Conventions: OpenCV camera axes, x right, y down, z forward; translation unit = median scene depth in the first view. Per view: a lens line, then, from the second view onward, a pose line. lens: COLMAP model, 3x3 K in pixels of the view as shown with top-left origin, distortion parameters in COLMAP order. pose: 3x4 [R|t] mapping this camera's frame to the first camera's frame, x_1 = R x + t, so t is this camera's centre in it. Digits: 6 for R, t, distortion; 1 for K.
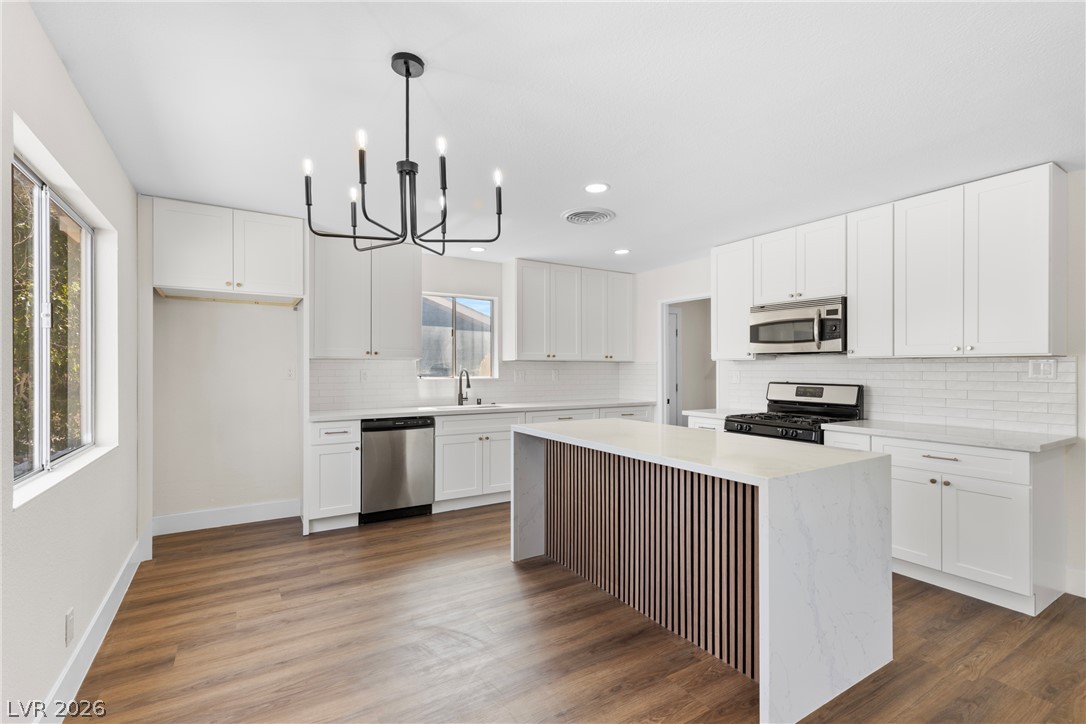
lens RADIAL K [[492.7, 0, 546.1], [0, 492.7, 372.5], [0, 0, 1]] dist [0.006016, -0.000841]
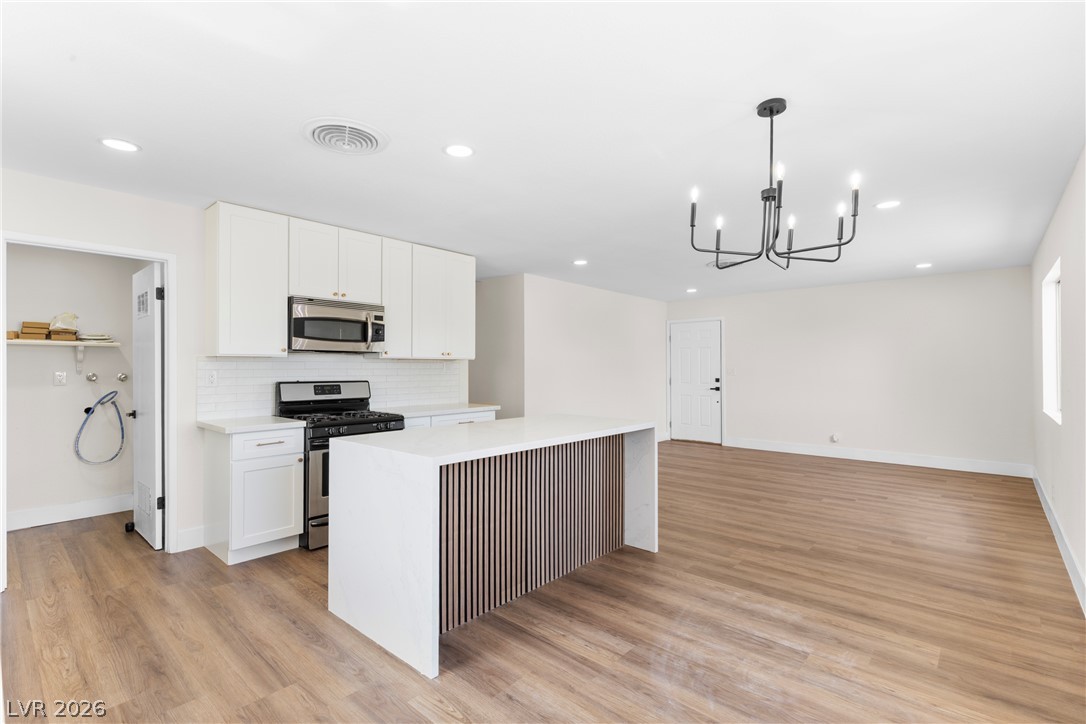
lens RADIAL K [[492.7, 0, 550.6], [0, 492.7, 373.4], [0, 0, 1]] dist [0.006016, -0.000841]
pose [[-0.283459, -0.013523, 0.958889, -0.623586], [0.008065, 0.999832, 0.016485, -0.008485], [-0.958950, 0.012406, -0.283302, 0.918351]]
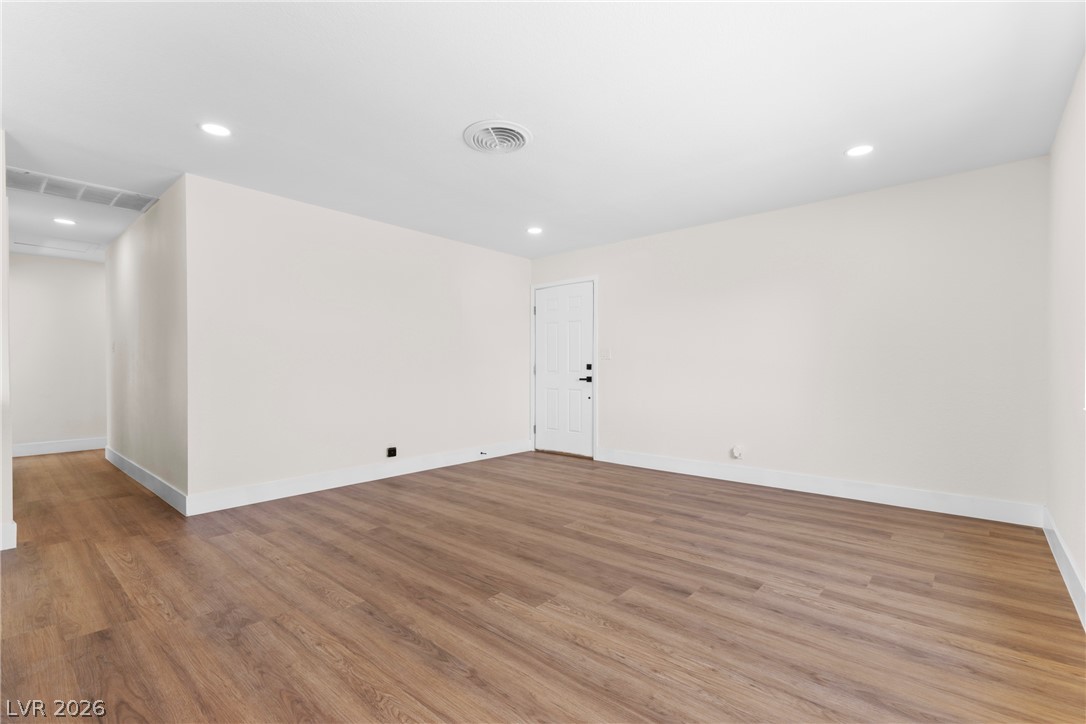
lens RADIAL K [[492.7, 0, 546.1], [0, 492.7, 370.8], [0, 0, 1]] dist [0.006016, -0.000841]
pose [[-0.288078, -0.009142, 0.957563, -0.163735], [0.007664, 0.999900, 0.011852, 0.057599], [-0.957576, 0.010752, -0.287979, 0.149791]]
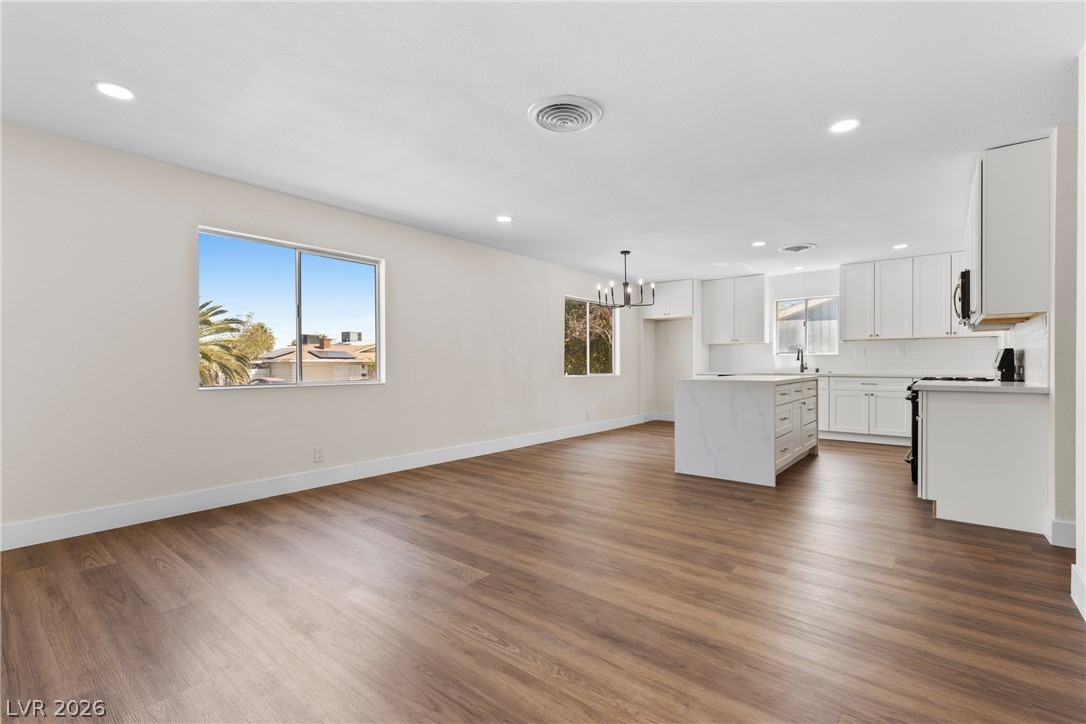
lens RADIAL K [[492.7, 0, 546.0], [0, 492.7, 363.0], [0, 0, 1]] dist [0.006016, -0.000841]
pose [[0.315945, -0.000638, -0.948777, 1.347343], [-0.004153, 0.999989, -0.002055, 0.060700], [0.948768, 0.004589, 0.315939, -0.276363]]
